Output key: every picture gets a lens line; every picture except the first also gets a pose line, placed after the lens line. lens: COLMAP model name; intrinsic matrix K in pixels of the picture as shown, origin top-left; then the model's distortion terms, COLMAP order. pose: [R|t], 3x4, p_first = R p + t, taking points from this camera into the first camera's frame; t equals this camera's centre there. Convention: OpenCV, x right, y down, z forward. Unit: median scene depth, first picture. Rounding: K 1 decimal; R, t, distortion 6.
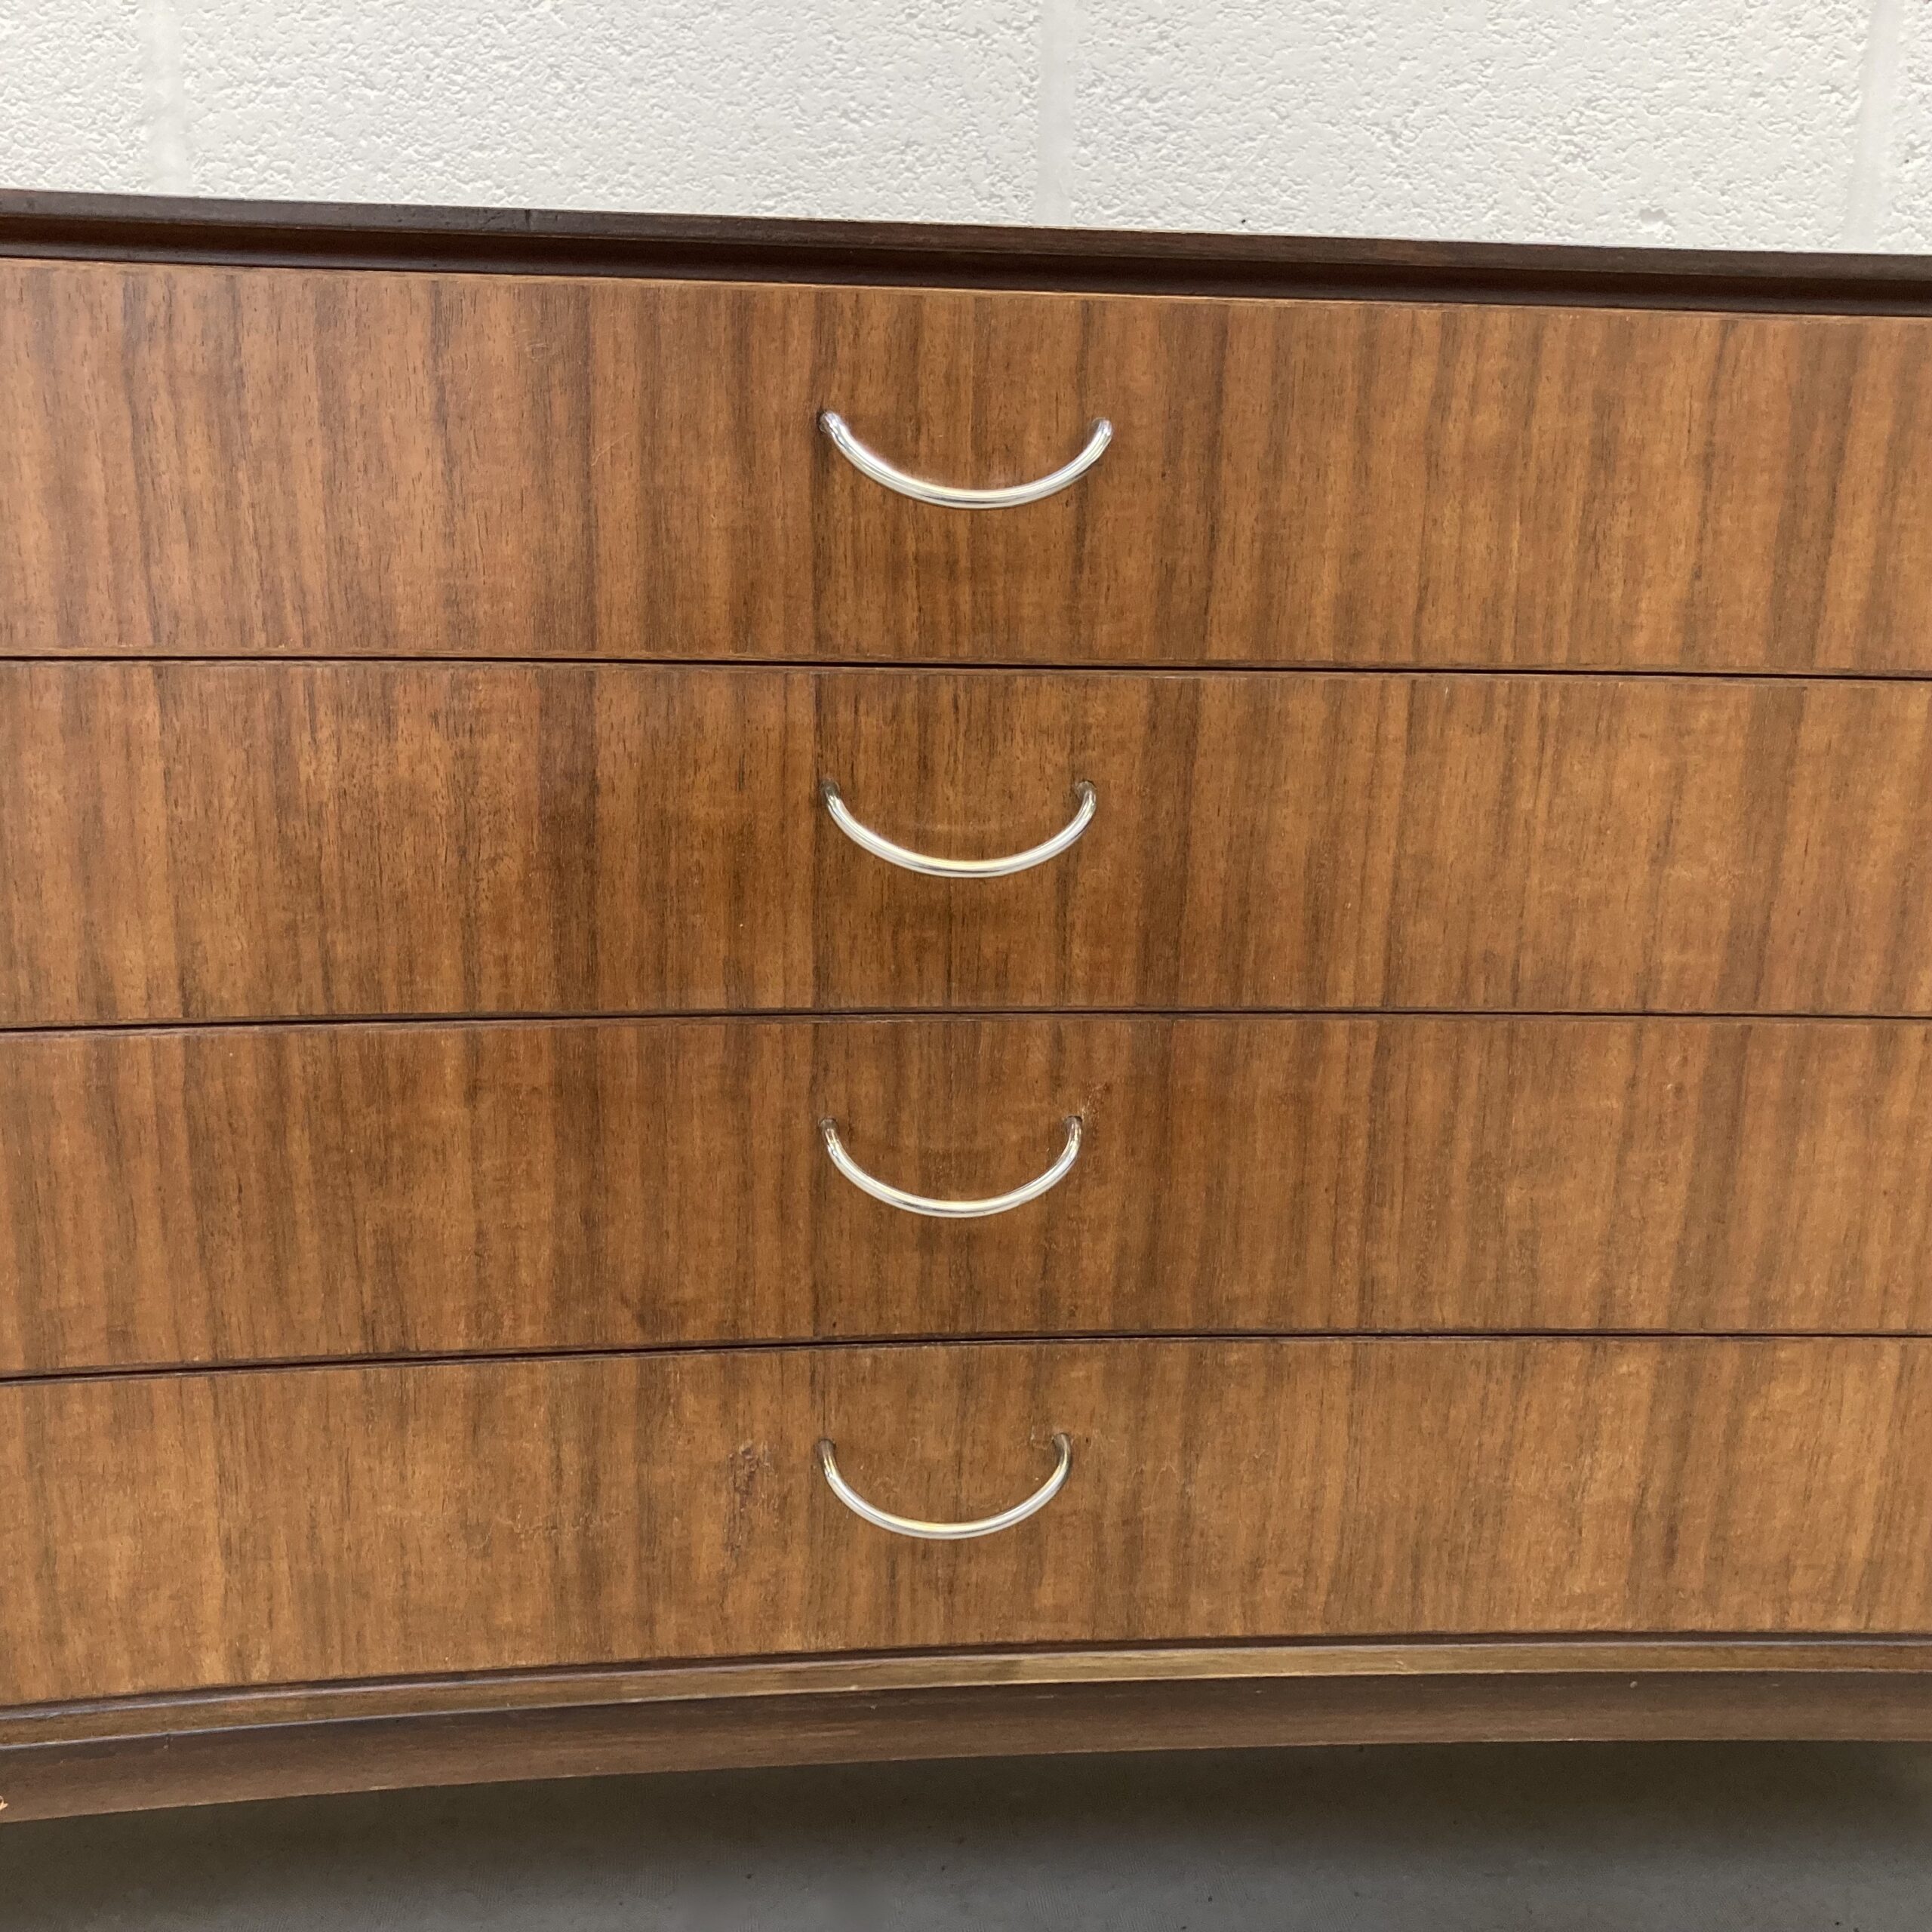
lens RADIAL K [[2169.7, 0, 1005.9], [0, 2169.7, 968.4], [0, 0, 1]] dist [-0.004563, 0.042955]
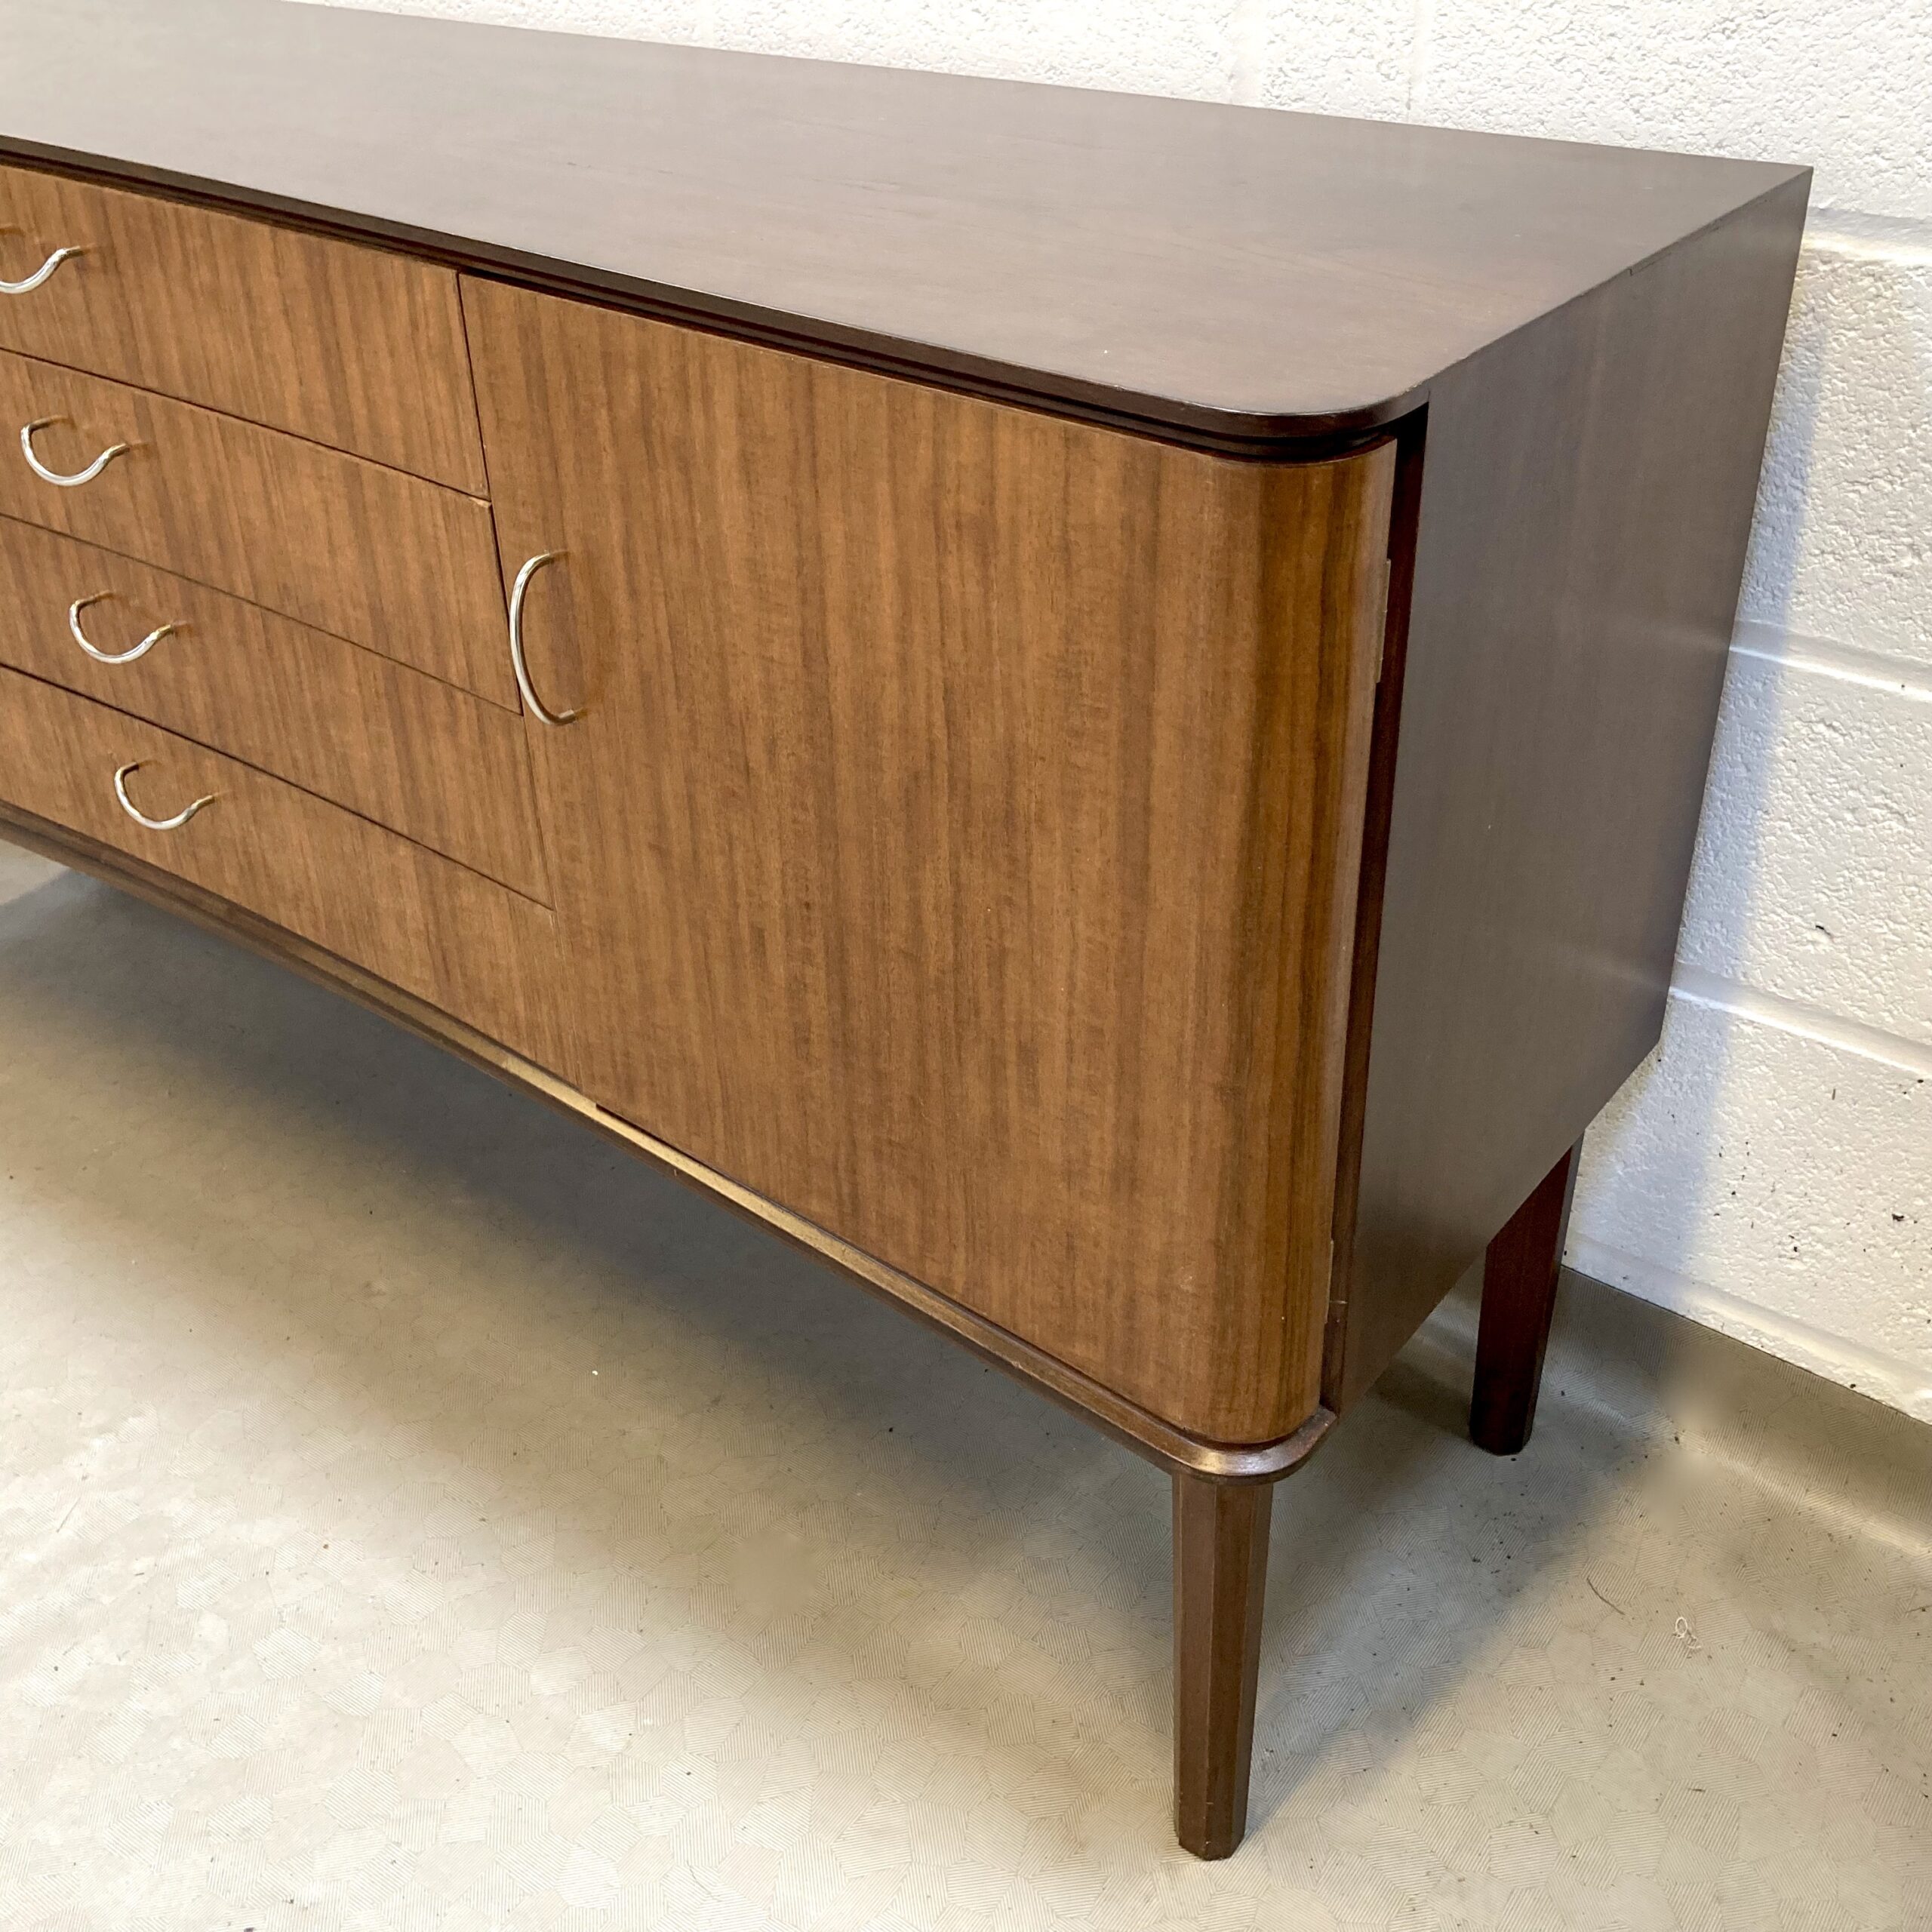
lens RADIAL K [[2134.7, 0, 960.5], [0, 2134.7, 939.7], [0, 0, 1]] dist [0.118120, -0.292595]
pose [[0.722352, 0.321651, -0.612166, 1.678449], [-0.145124, 0.936039, 0.320578, -0.354742], [0.676126, -0.142730, 0.722829, 0.093123]]
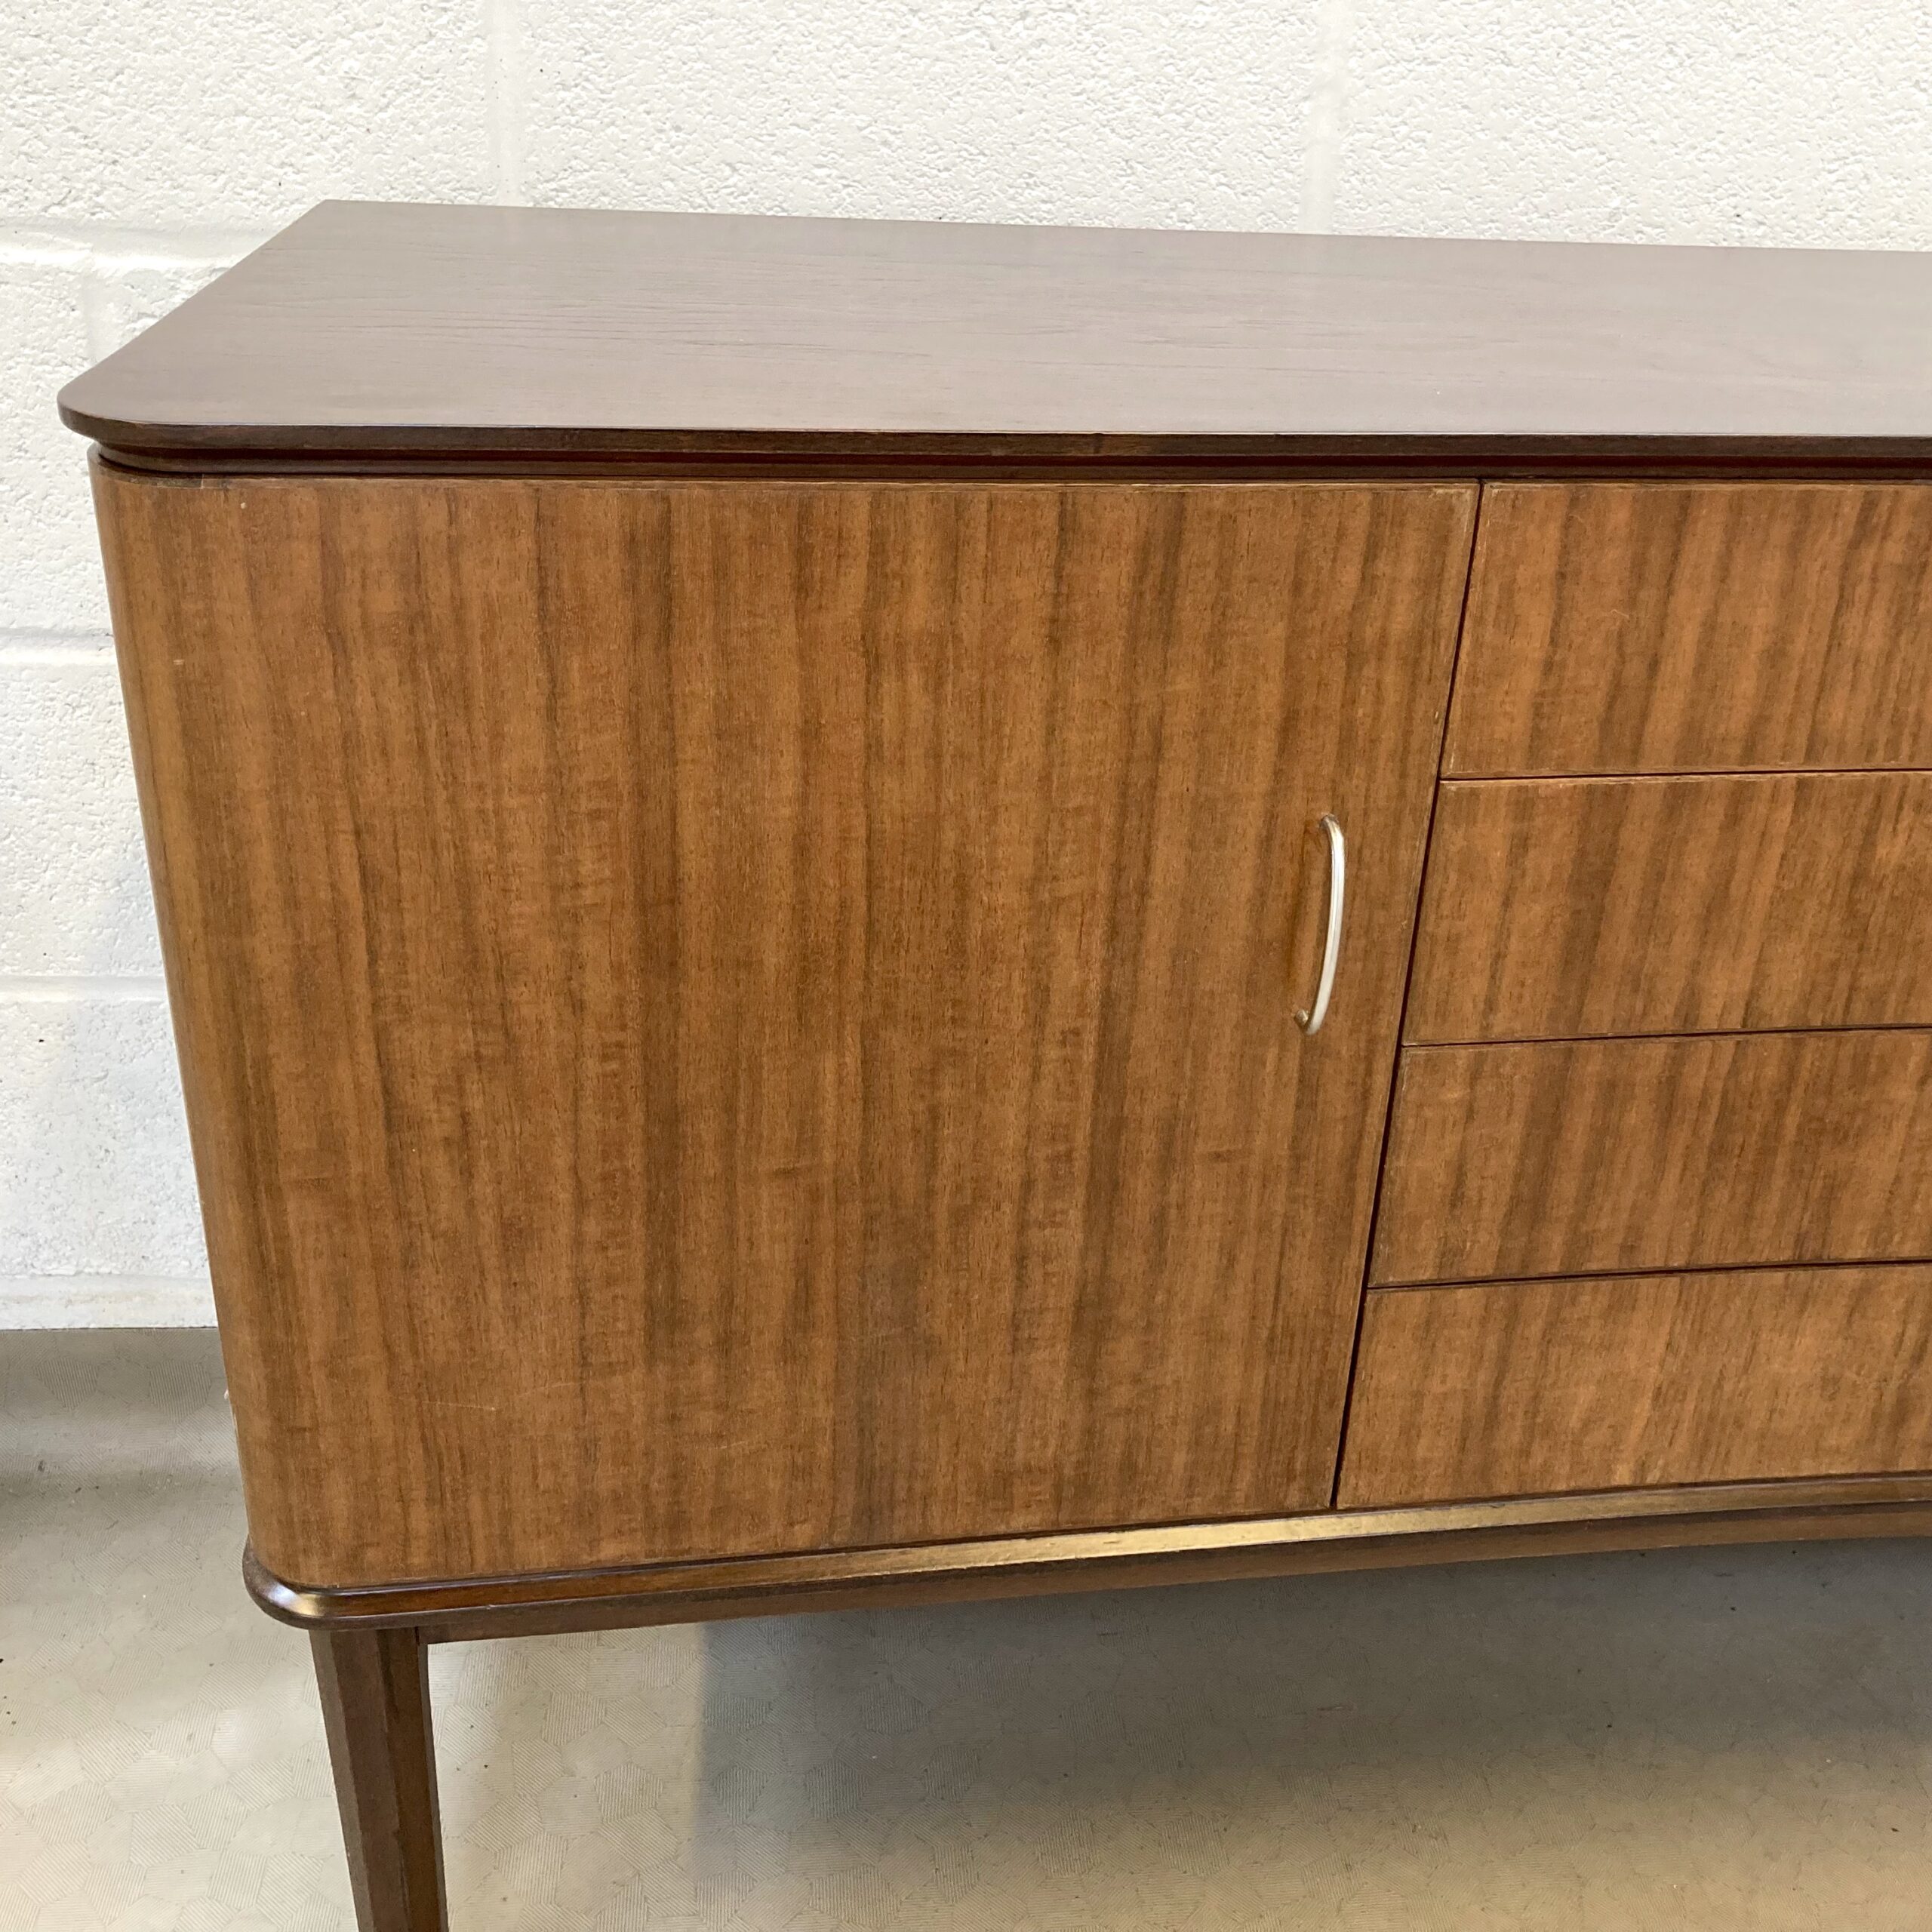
lens RADIAL K [[2176.9, 0, 994.3], [0, 2176.9, 922.4], [0, 0, 1]] dist [0.076483, -0.211639]
pose [[0.999441, 0.027275, -0.019320, -0.730569], [-0.023223, 0.982368, 0.185509, -0.247995], [0.024040, -0.184957, 0.982453, -0.261522]]
